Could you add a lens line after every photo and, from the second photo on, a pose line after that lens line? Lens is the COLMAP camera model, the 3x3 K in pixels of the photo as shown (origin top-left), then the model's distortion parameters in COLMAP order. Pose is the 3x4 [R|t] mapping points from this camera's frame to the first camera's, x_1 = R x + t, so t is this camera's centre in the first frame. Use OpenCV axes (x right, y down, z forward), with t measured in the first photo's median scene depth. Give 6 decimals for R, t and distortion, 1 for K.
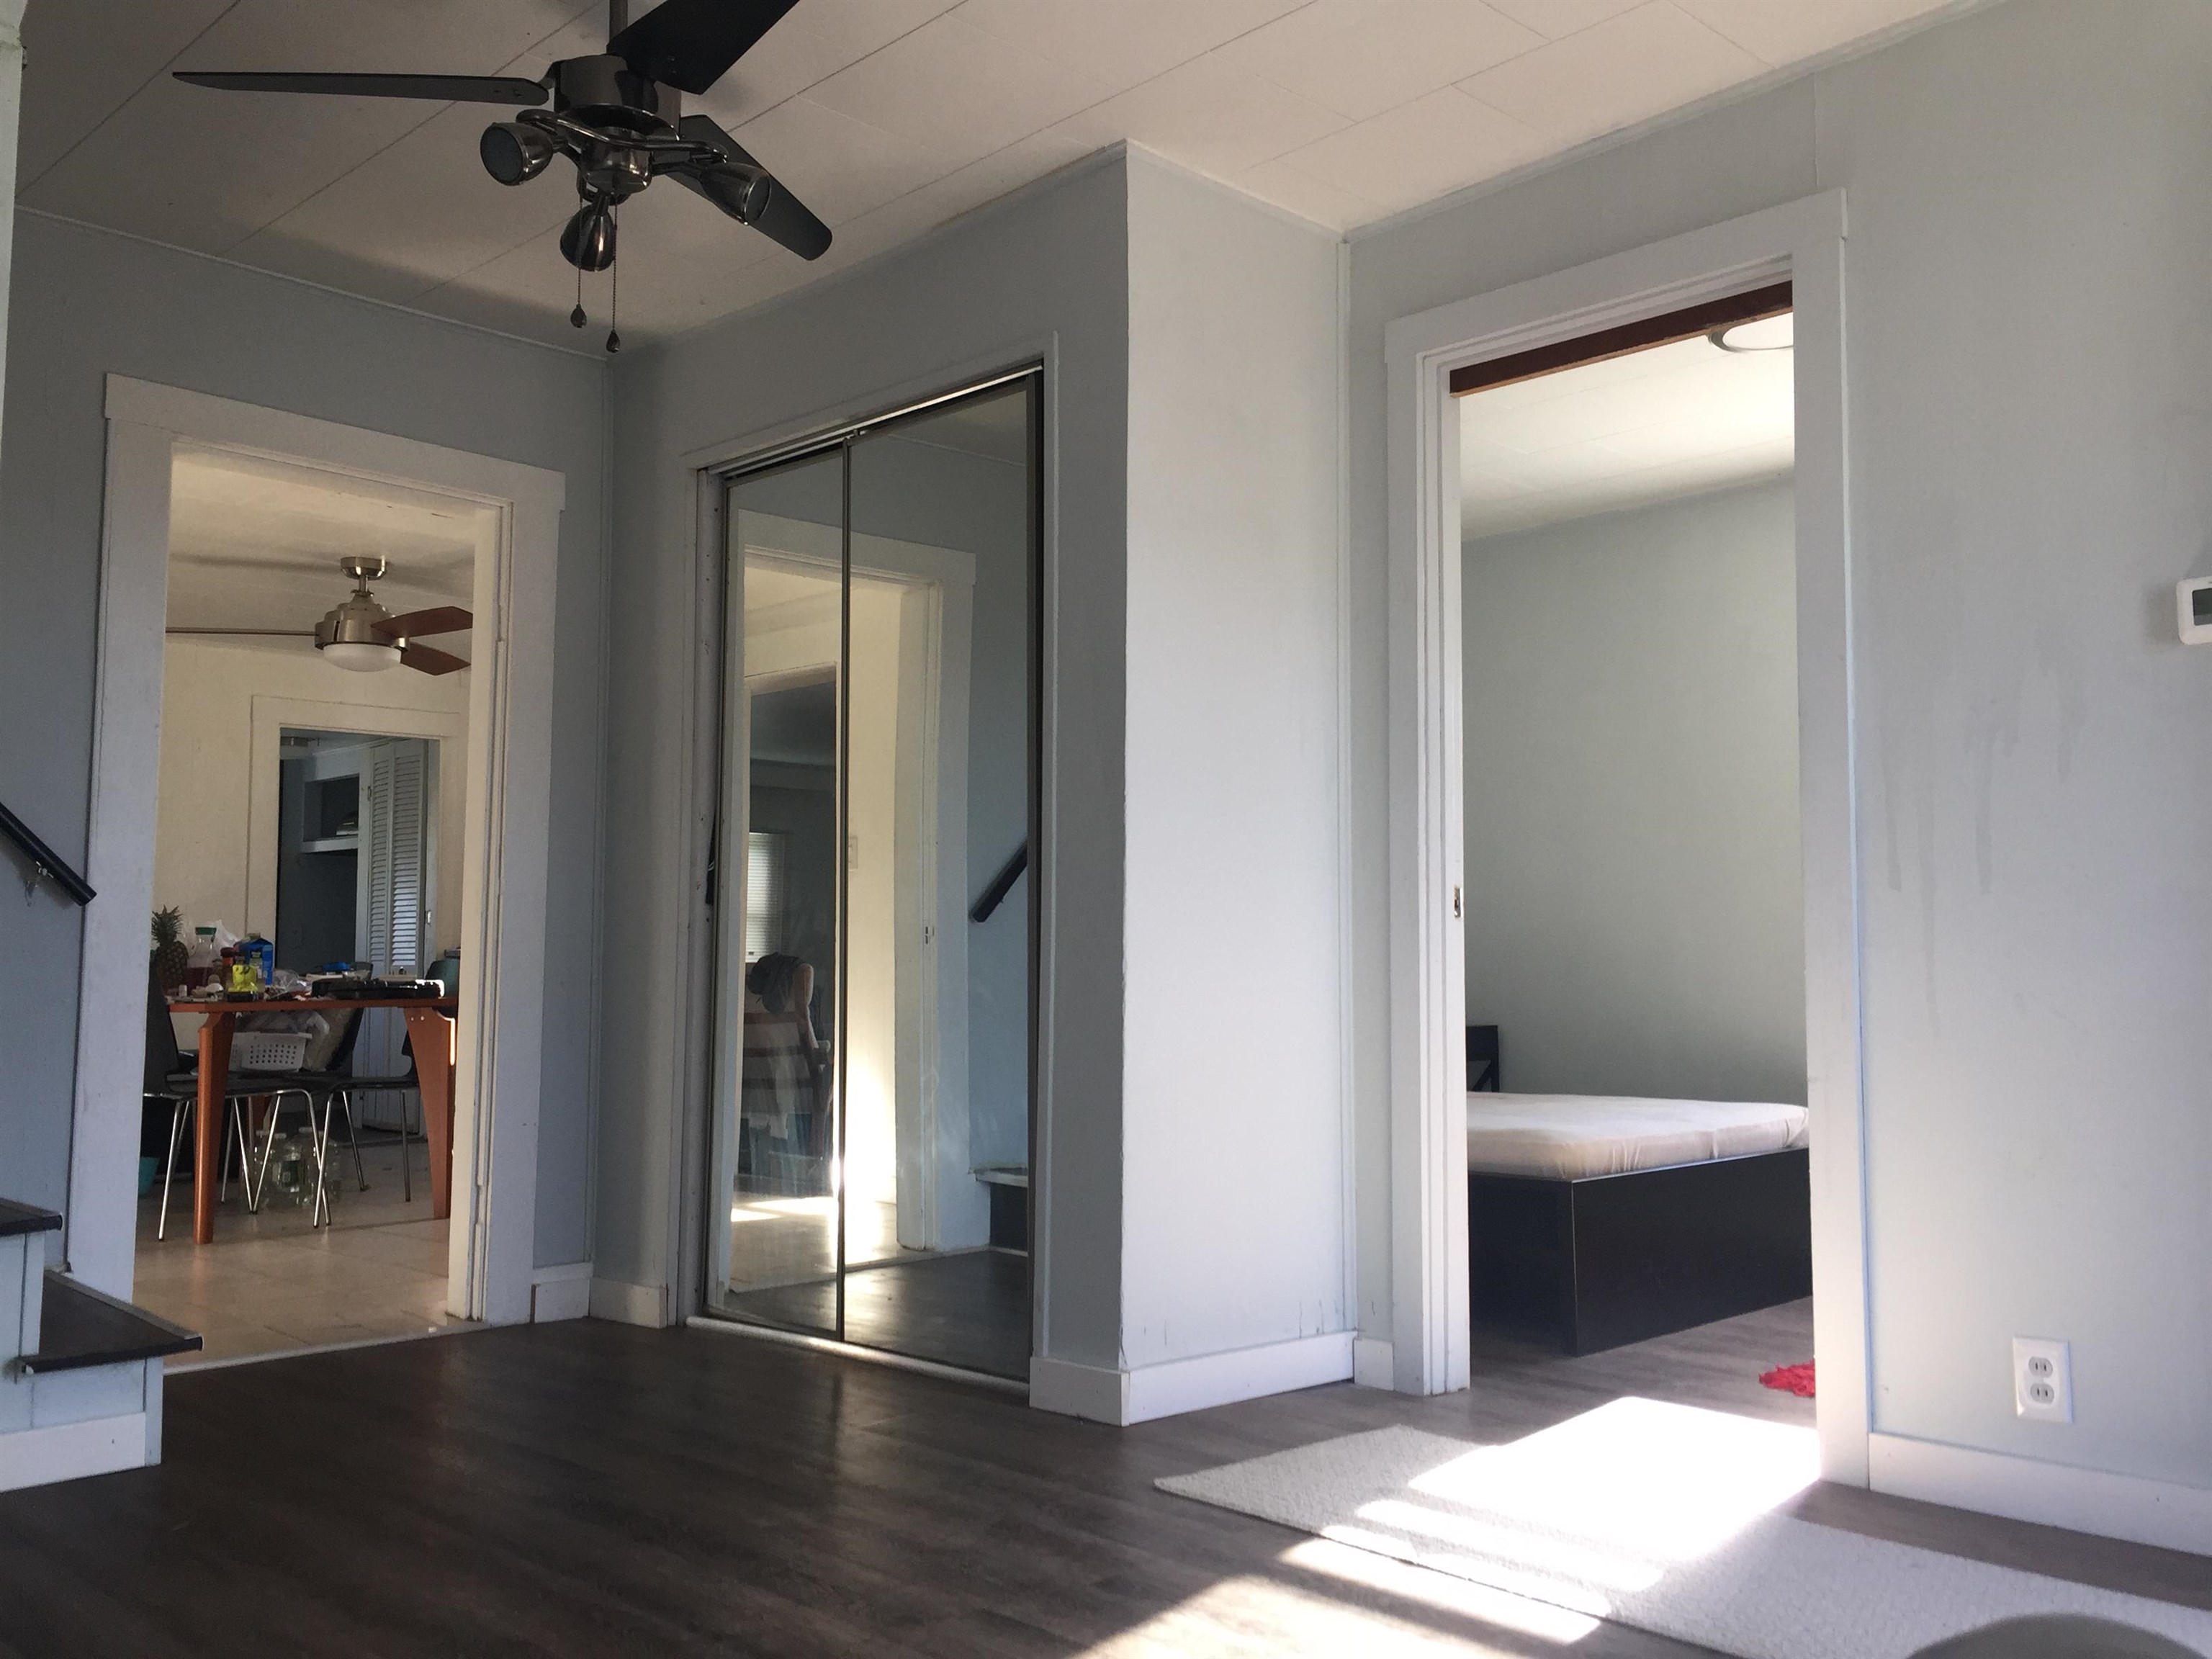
lens RADIAL K [[1890.1, 0, 1106.0], [0, 1890.1, 829.5], [0, 0, 1]] dist [0.098300, -0.109549]
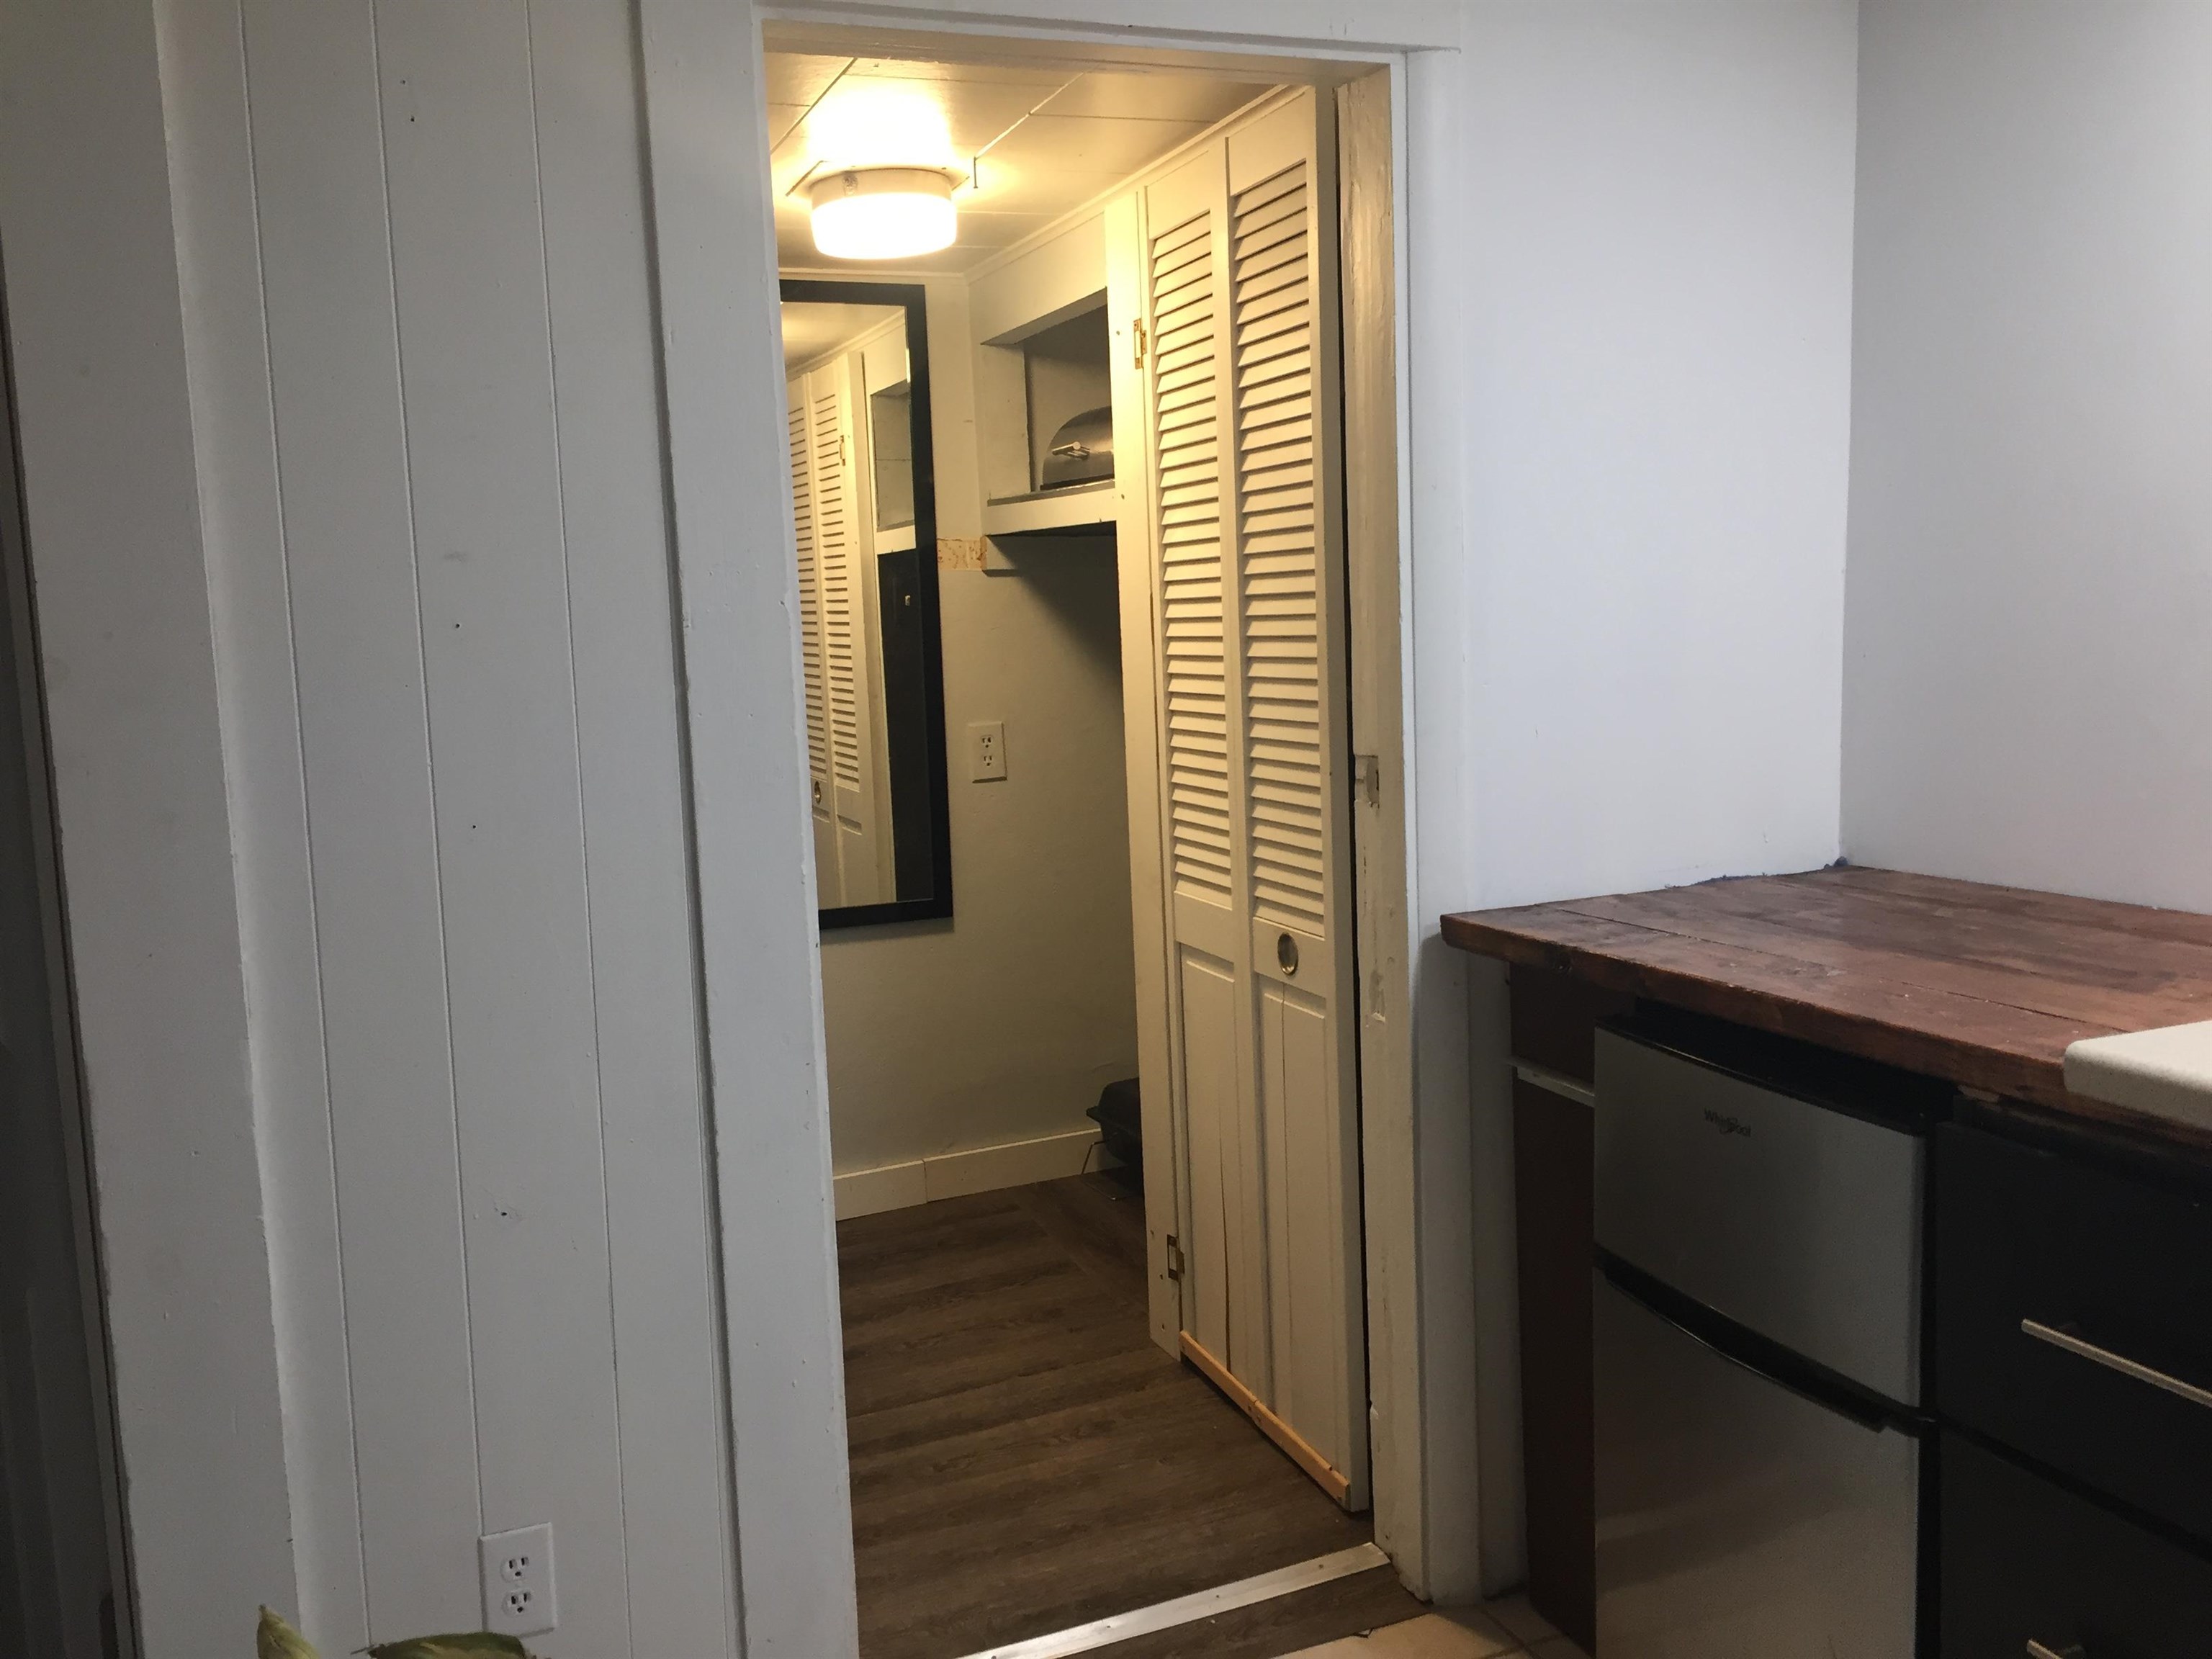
lens RADIAL K [[1890.1, 0, 1106.0], [0, 1890.1, 829.5], [0, 0, 1]] dist [0.098300, -0.109549]
pose [[0.923998, 0.014584, -0.382118, -0.381630], [0.061958, 0.980359, 0.187235, 0.001241], [0.377344, -0.196680, 0.904947, 0.990089]]
